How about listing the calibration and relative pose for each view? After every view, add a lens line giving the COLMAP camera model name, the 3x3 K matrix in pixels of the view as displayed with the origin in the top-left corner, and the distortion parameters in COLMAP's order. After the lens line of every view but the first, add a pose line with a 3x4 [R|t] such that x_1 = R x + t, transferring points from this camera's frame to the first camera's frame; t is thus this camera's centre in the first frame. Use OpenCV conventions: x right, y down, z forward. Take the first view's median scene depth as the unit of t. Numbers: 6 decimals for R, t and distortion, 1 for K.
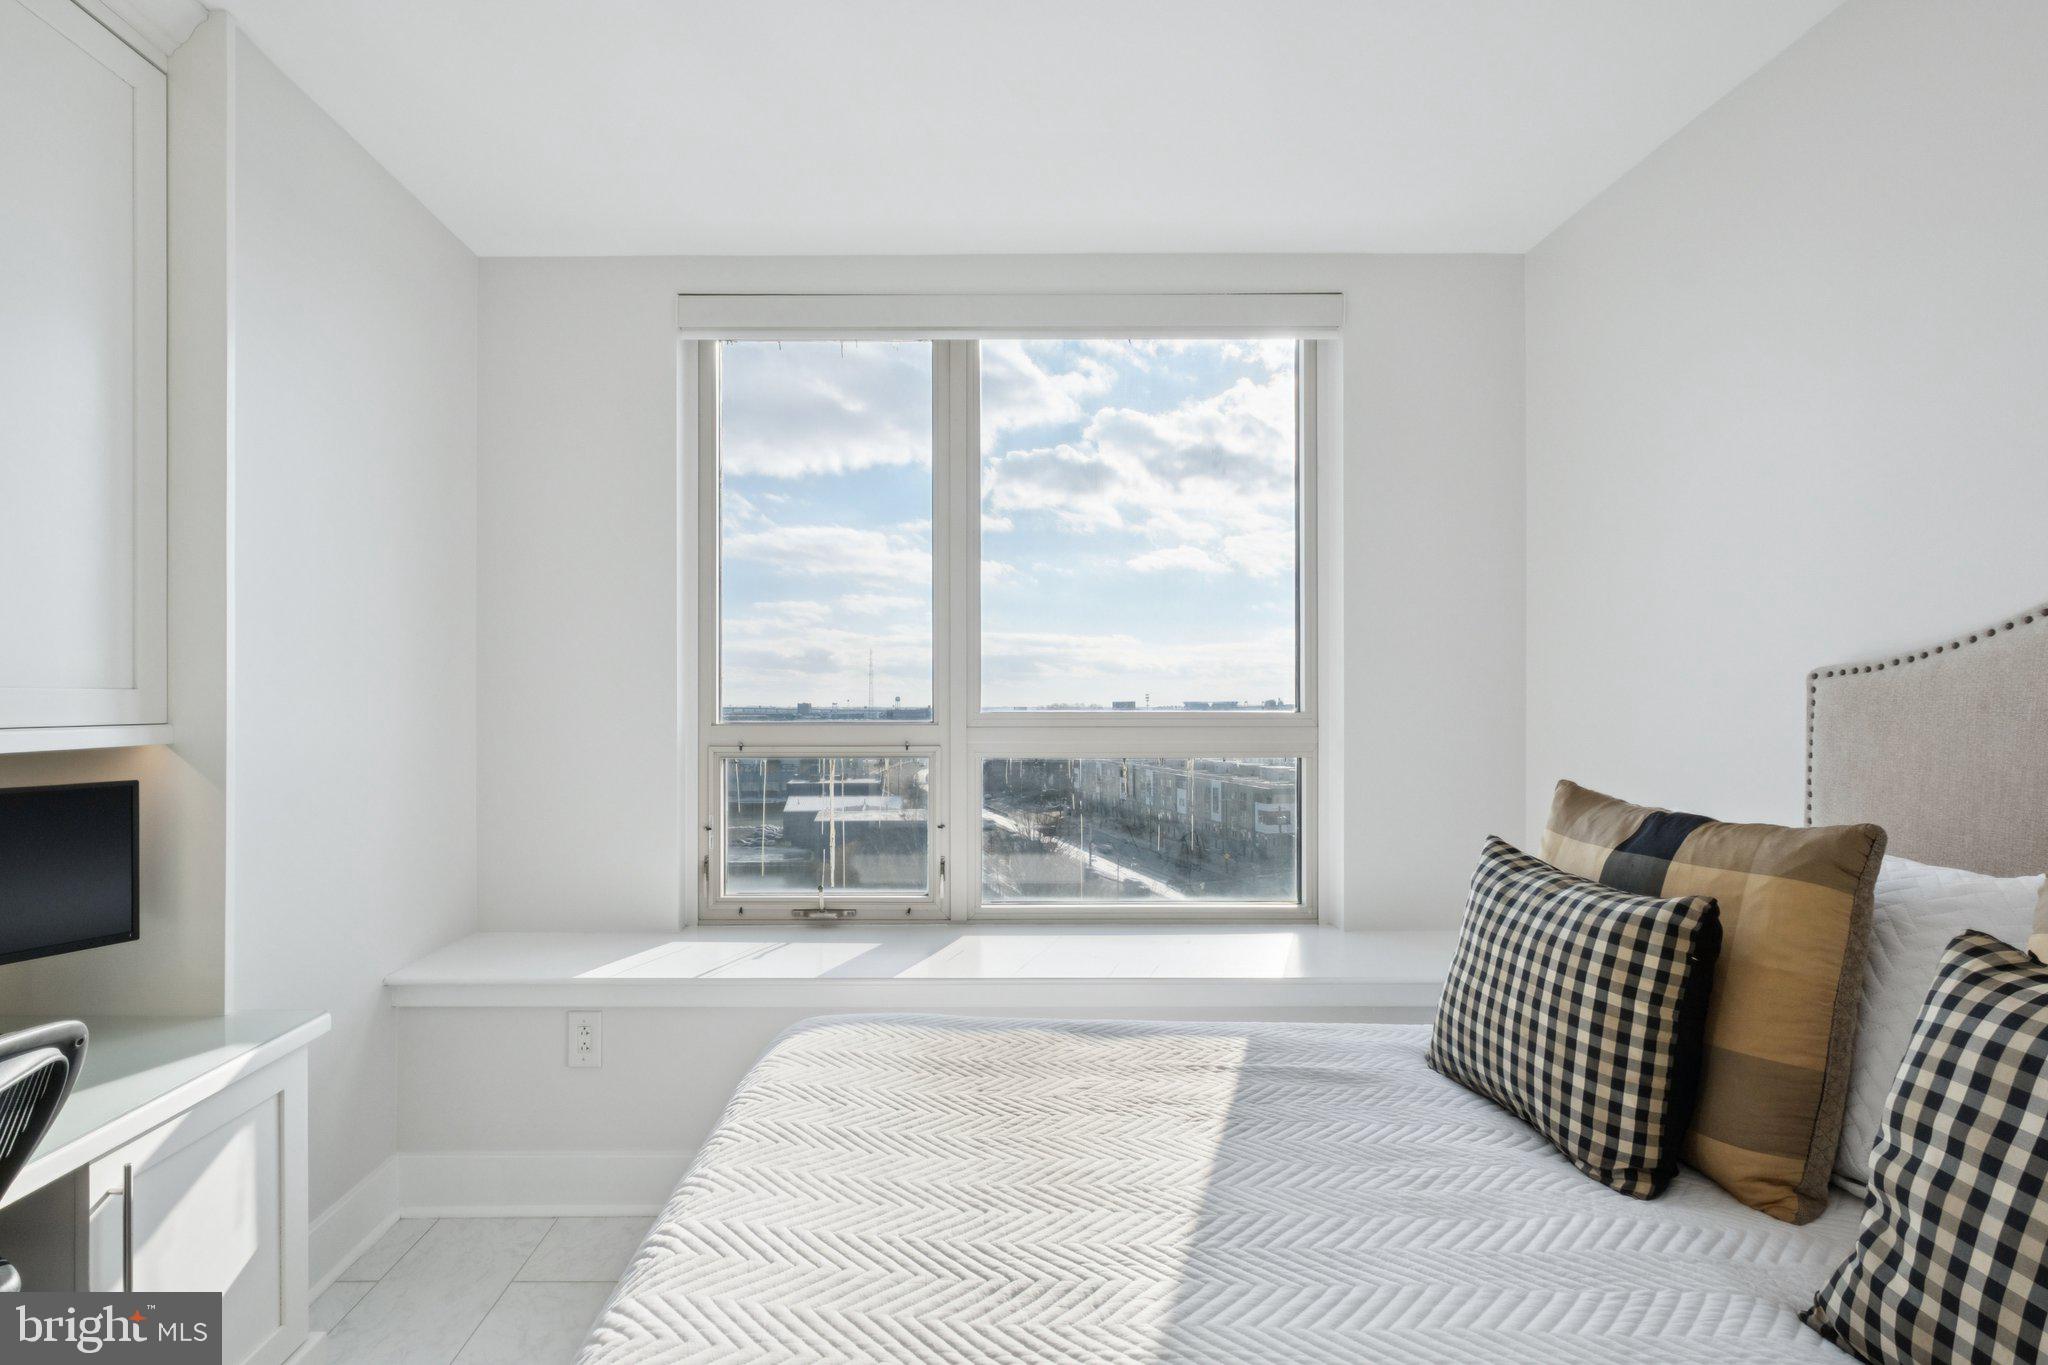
lens RADIAL K [[889.0, 0, 1028.0], [0, 889.0, 704.4], [0, 0, 1]] dist [-0.007257, 0.000185]
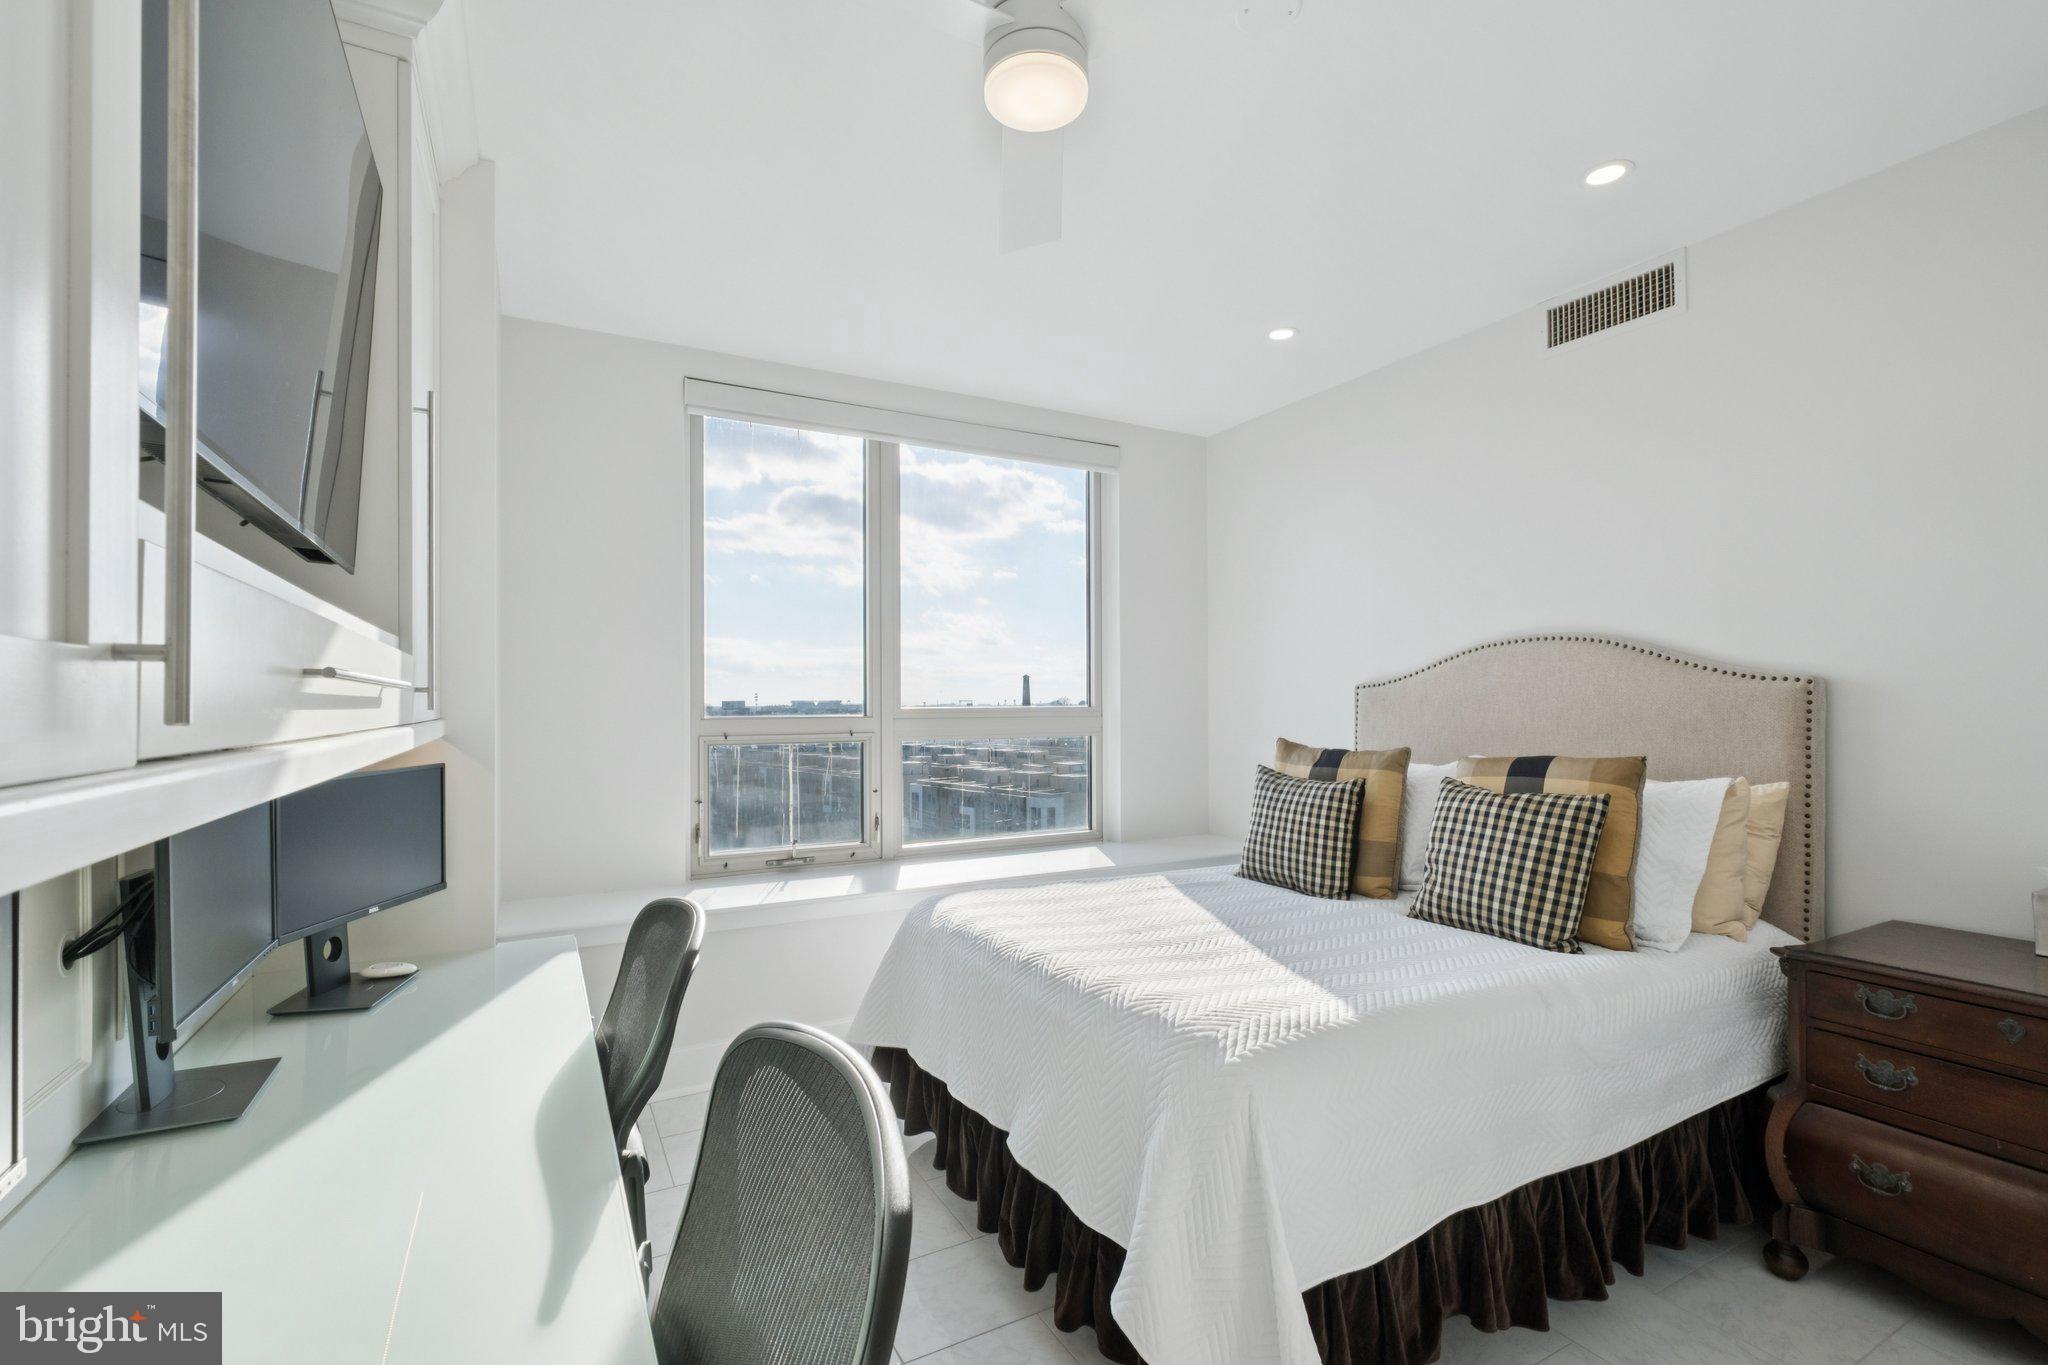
lens RADIAL K [[917.5, 0, 1016.4], [0, 917.5, 698.2], [0, 0, 1]] dist [-0.001818, -0.000160]
pose [[0.875038, -0.001228, 0.484052, -1.291321], [0.003420, 0.999988, -0.003646, -0.001832], [-0.484042, 0.004846, 0.875031, -0.765905]]
